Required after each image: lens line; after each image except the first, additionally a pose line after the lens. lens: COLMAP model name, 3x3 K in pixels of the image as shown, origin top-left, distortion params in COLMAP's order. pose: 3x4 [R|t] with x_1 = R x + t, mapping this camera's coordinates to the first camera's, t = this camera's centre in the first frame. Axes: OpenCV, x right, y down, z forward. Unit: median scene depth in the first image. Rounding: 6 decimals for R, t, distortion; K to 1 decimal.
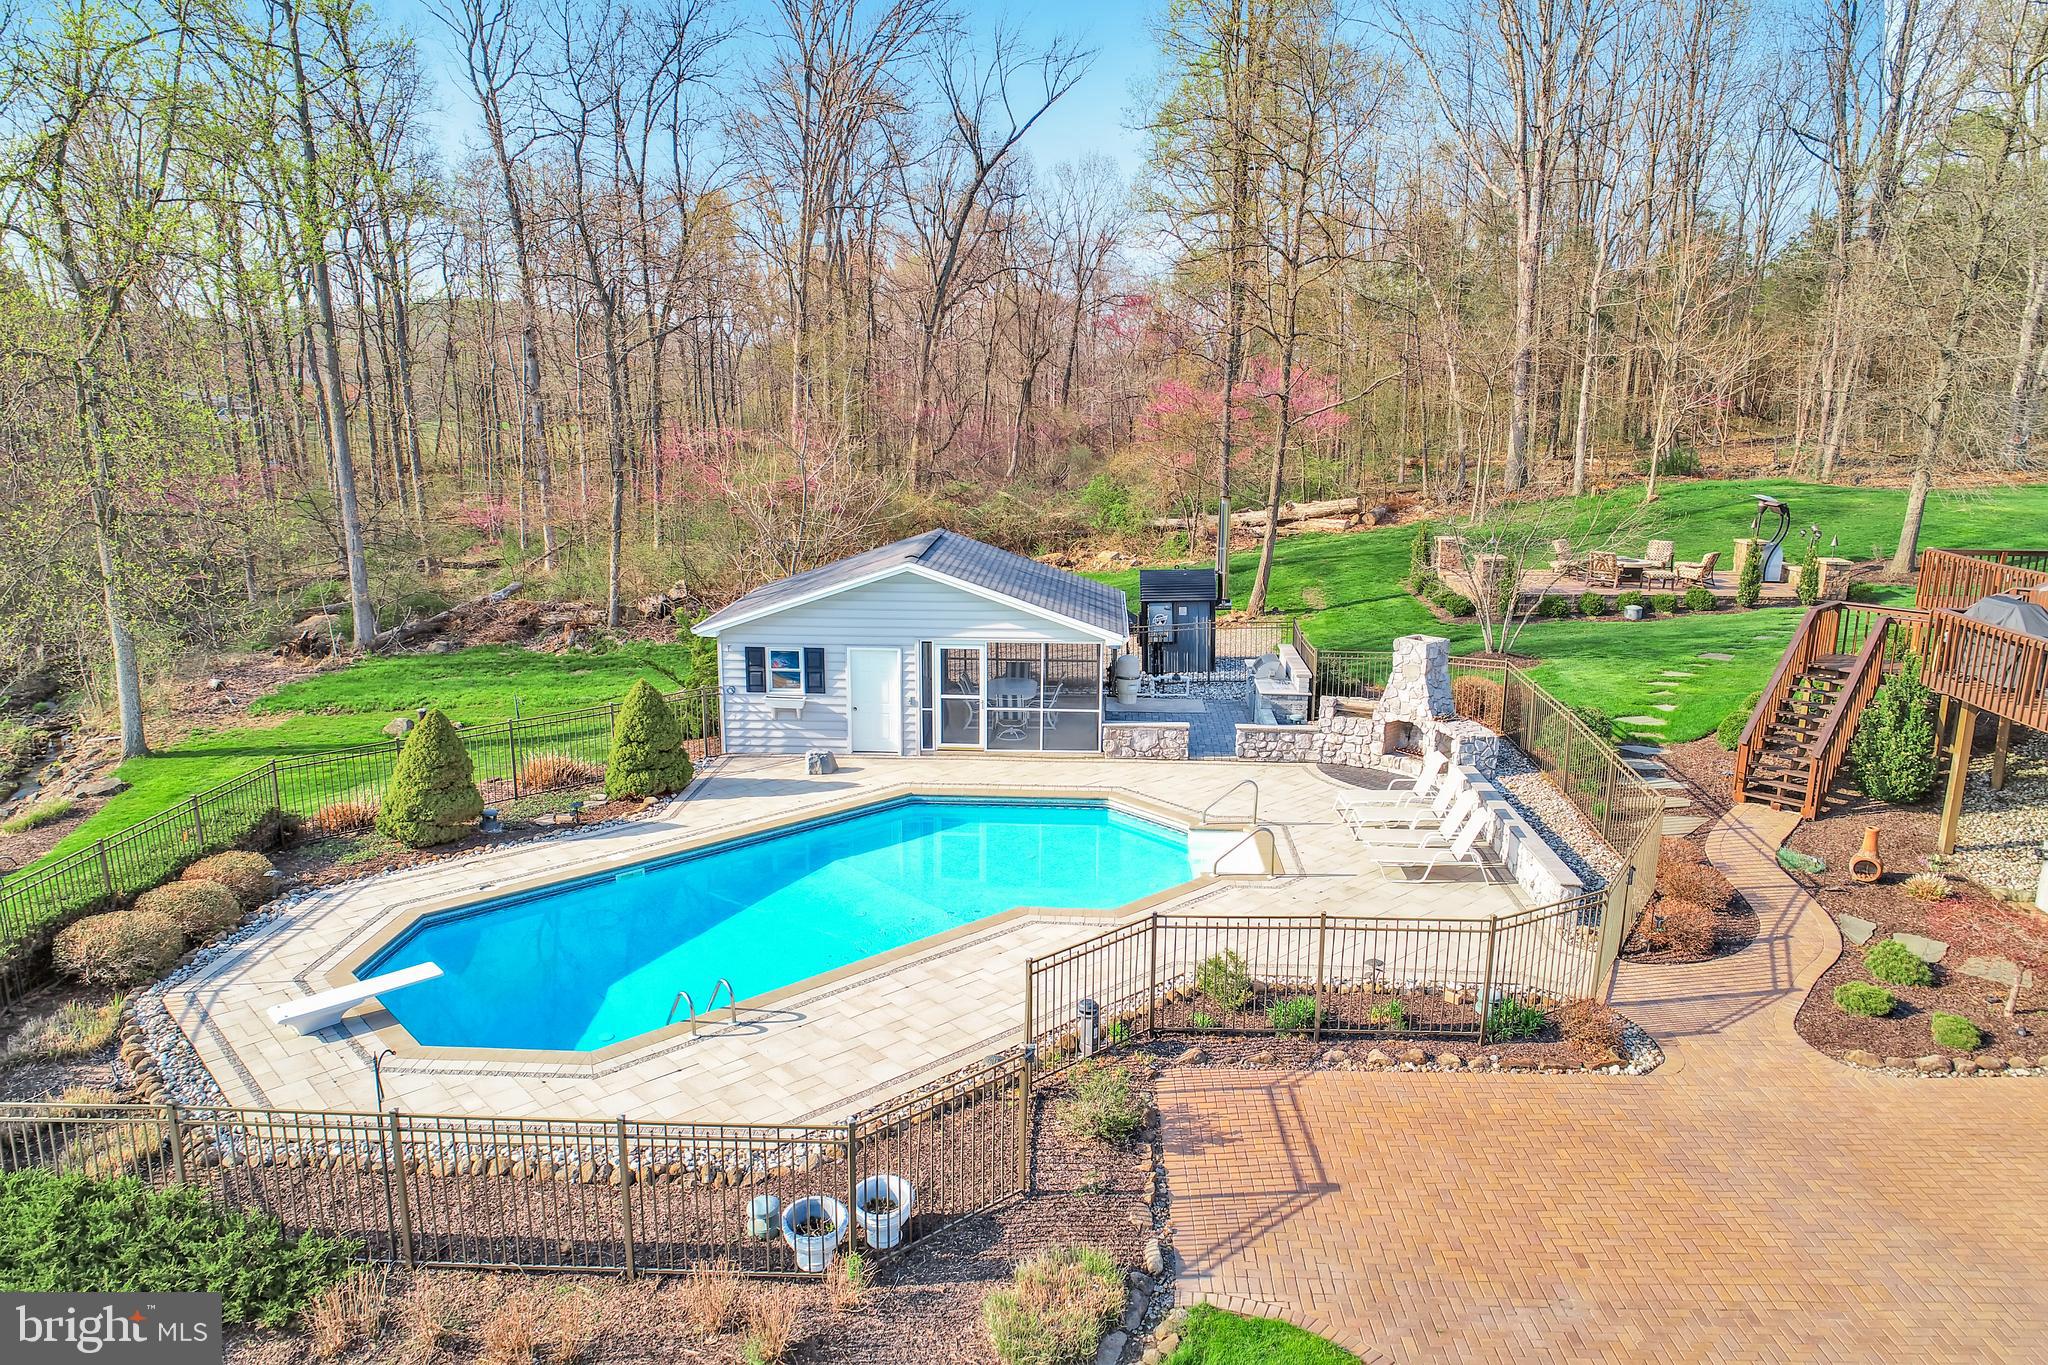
lens RADIAL K [[1367.3, 0, 1024.0], [0, 1367.3, 682.5], [0, 0, 1]] dist [0.004650, 0.000749]
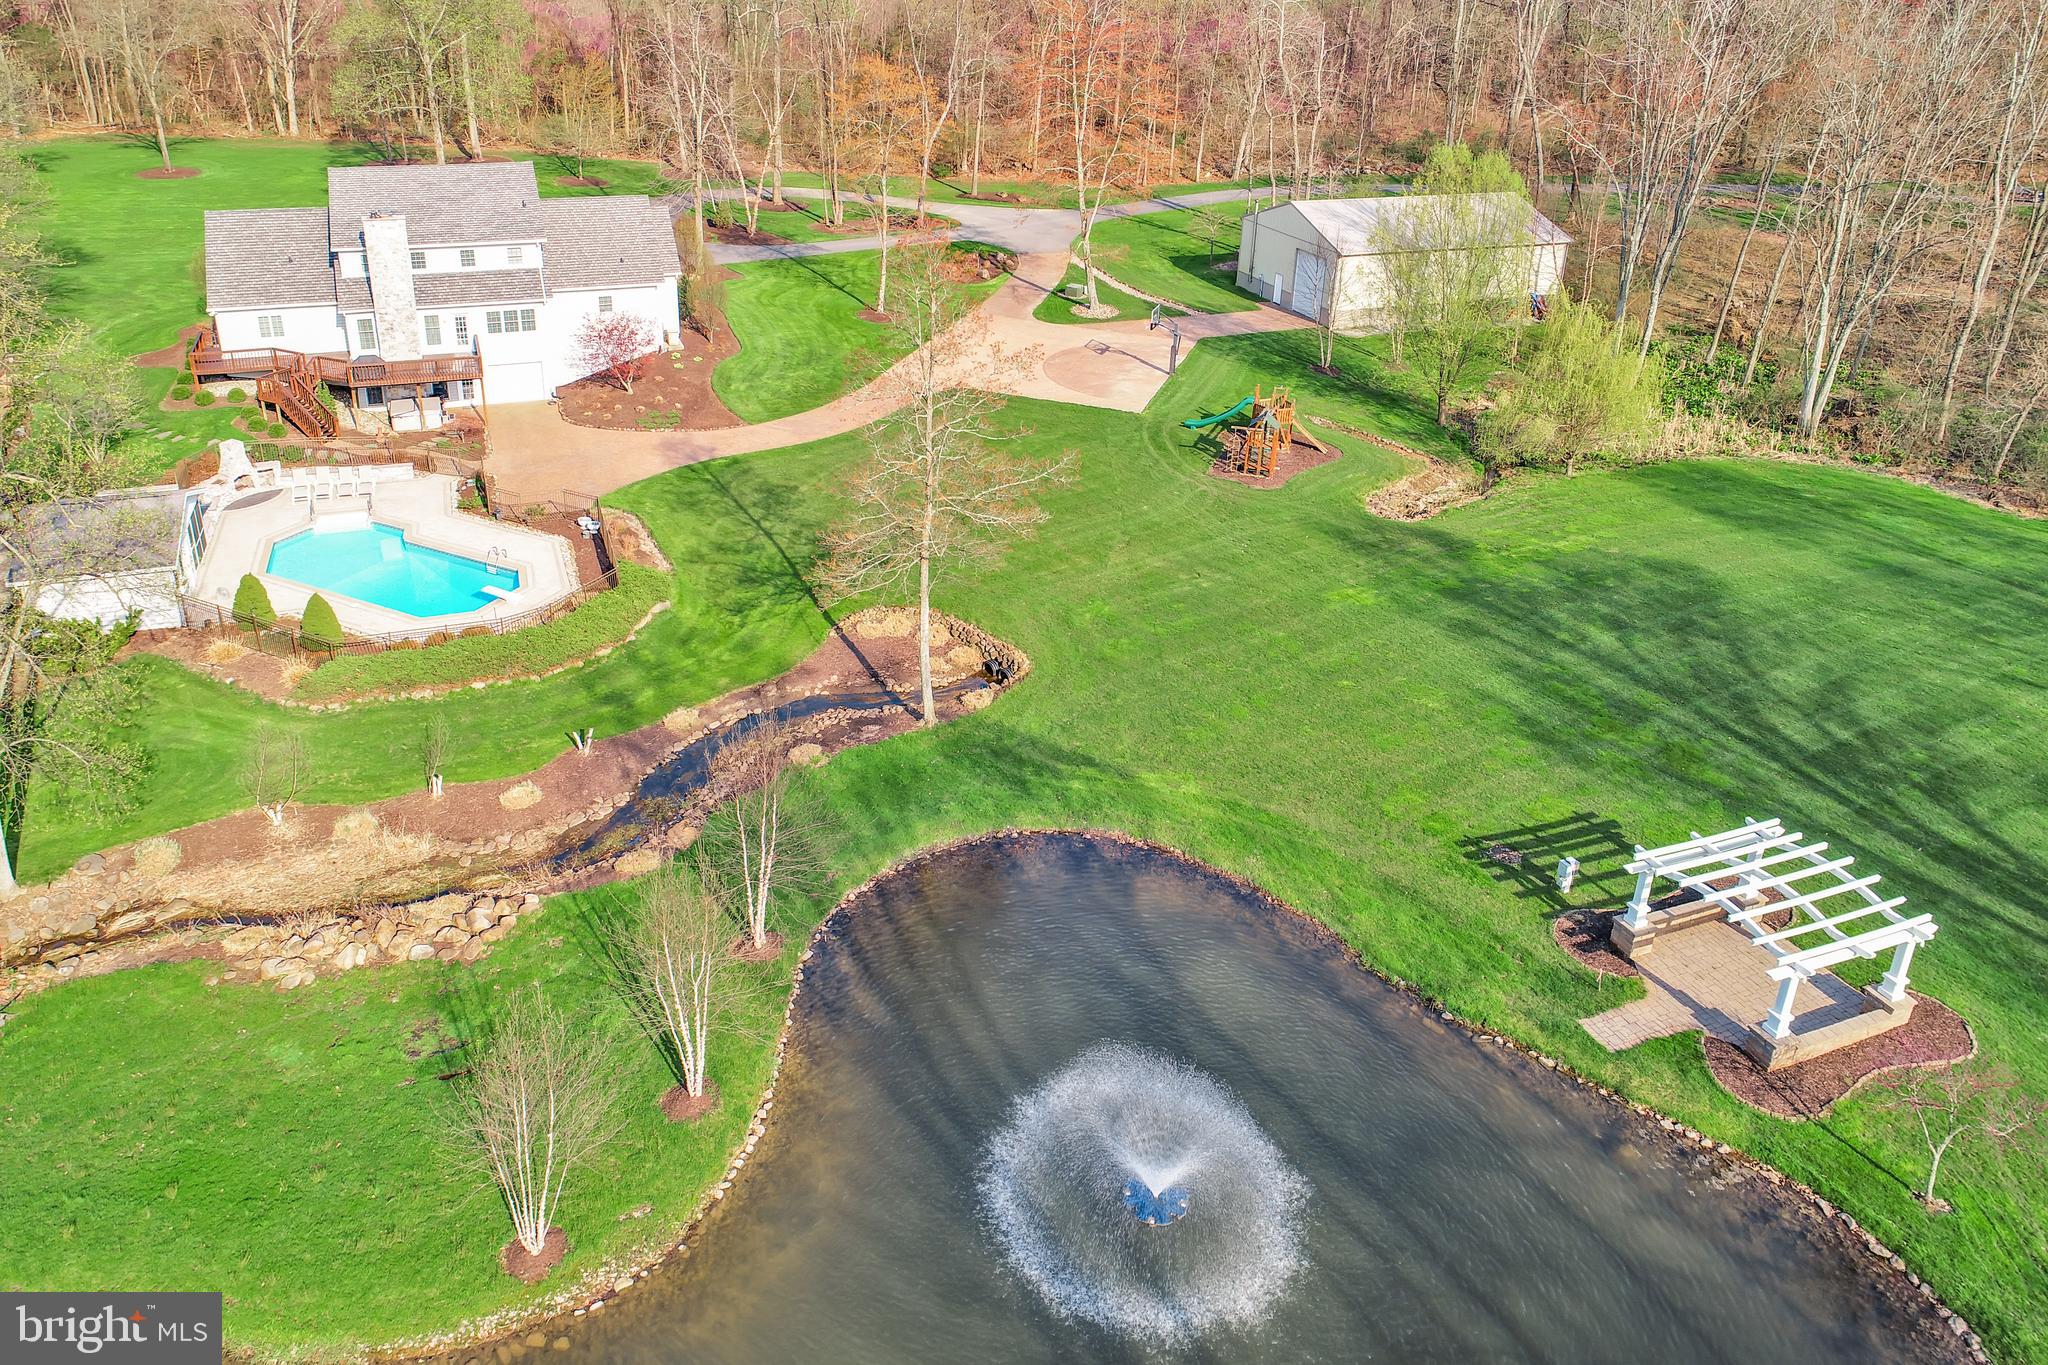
lens RADIAL K [[1424.3, 0, 958.0], [0, 1424.3, 536.0], [0, 0, 1]] dist [0.001515, 0.001784]
pose [[-0.366185, -0.377956, 0.850328, -2.295792], [0.183771, 0.866428, 0.464252, -0.789501], [-0.912215, 0.326268, -0.247816, 0.483514]]
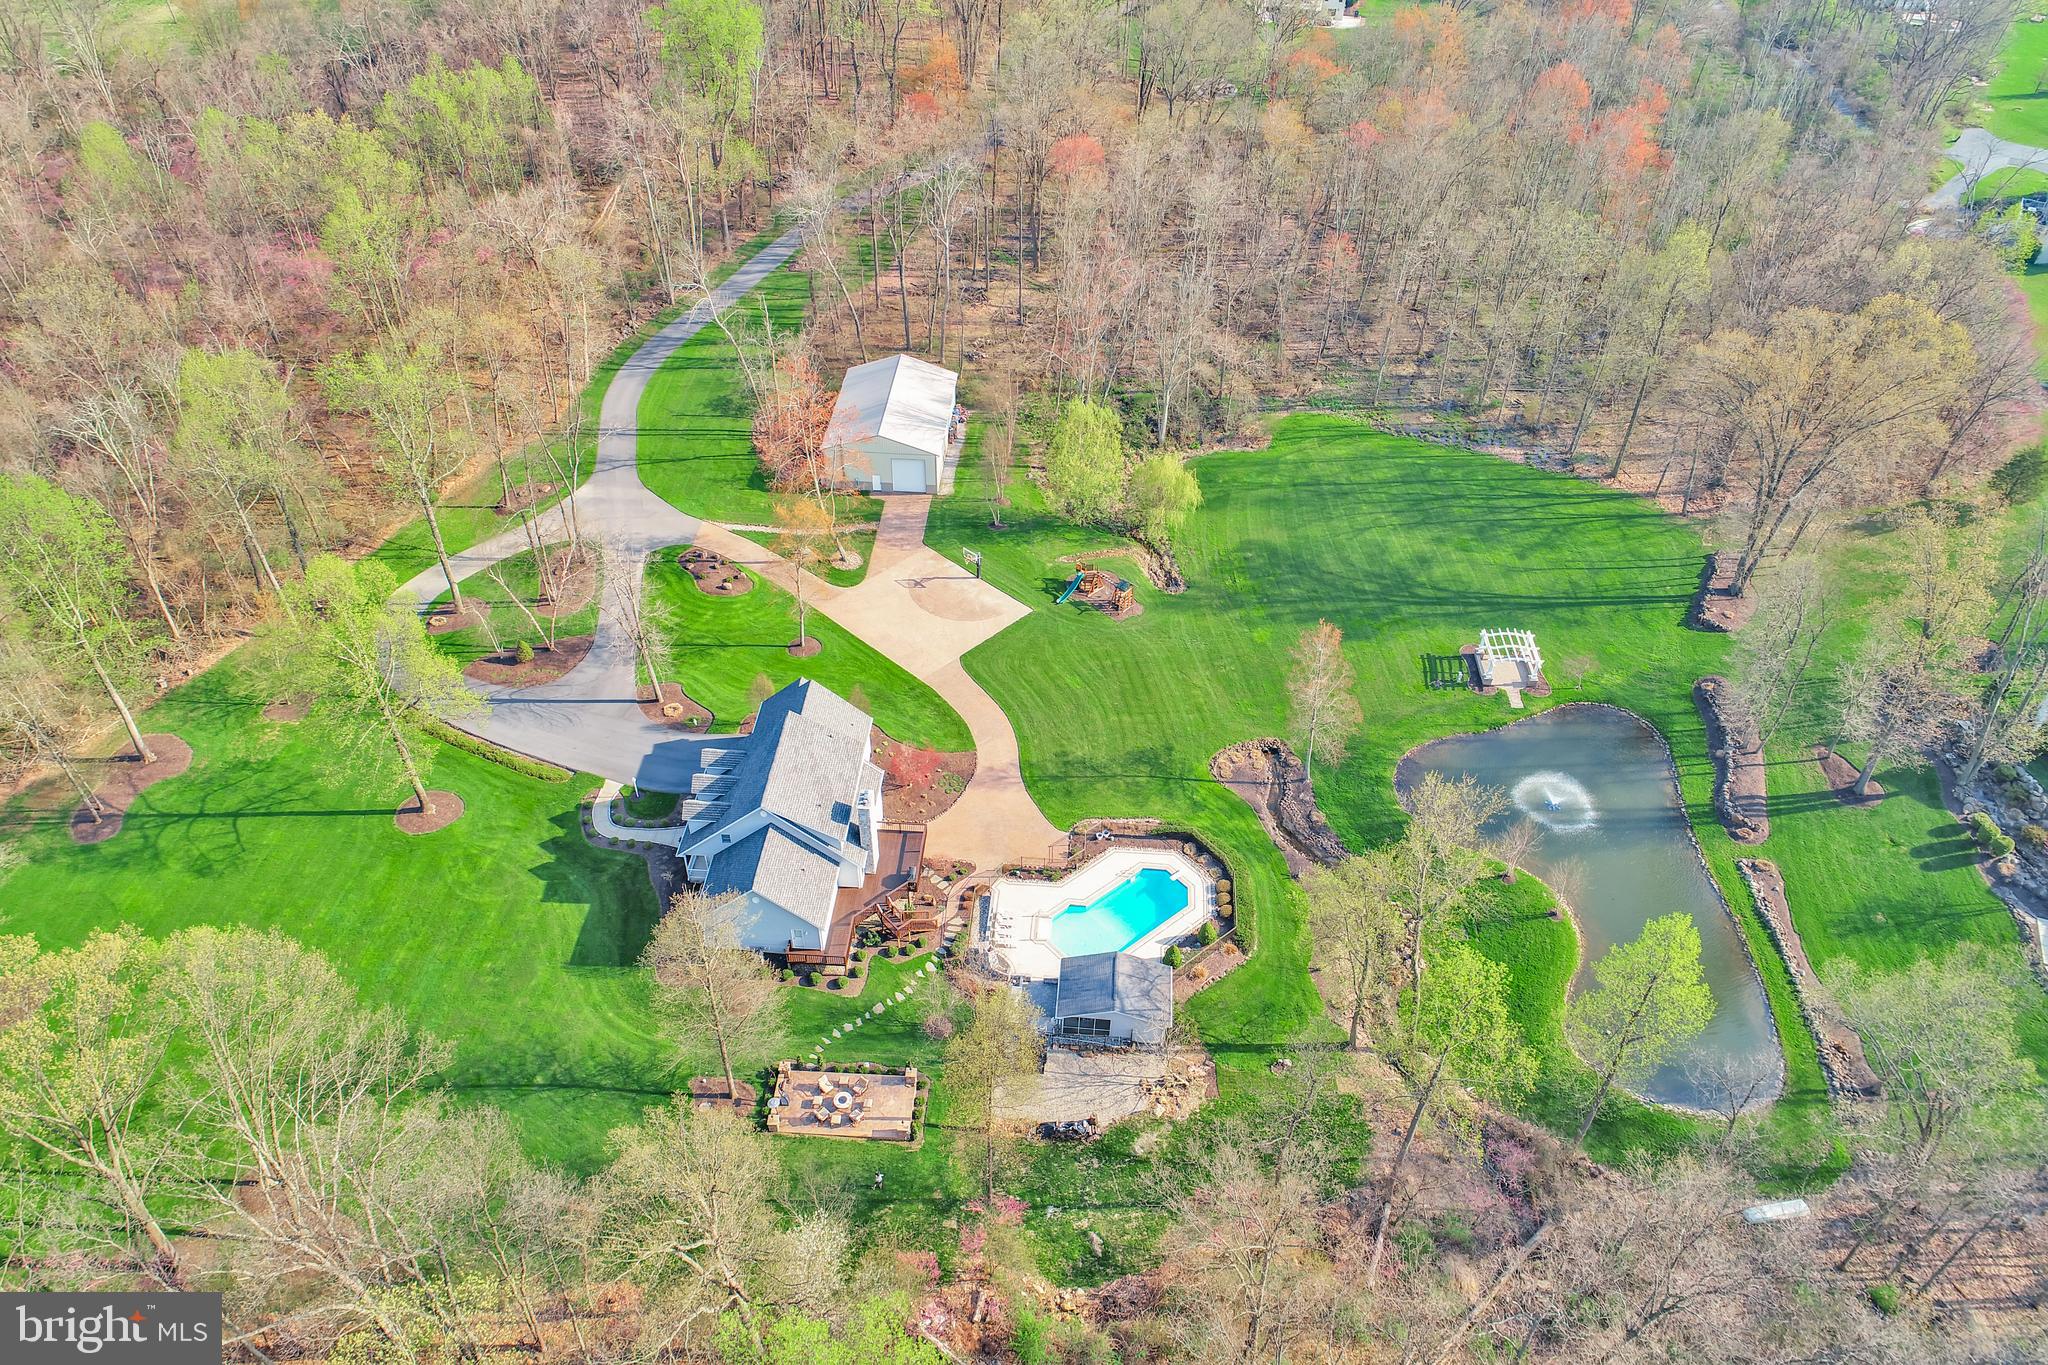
lens RADIAL K [[1367.3, 0, 1024.0], [0, 1367.3, 682.5], [0, 0, 1]] dist [0.004650, 0.000749]
pose [[-0.999127, -0.034186, 0.024006, 0.109163], [-0.000583, 0.586020, 0.810296, -3.683271], [-0.041769, 0.809575, -0.585528, 2.642616]]
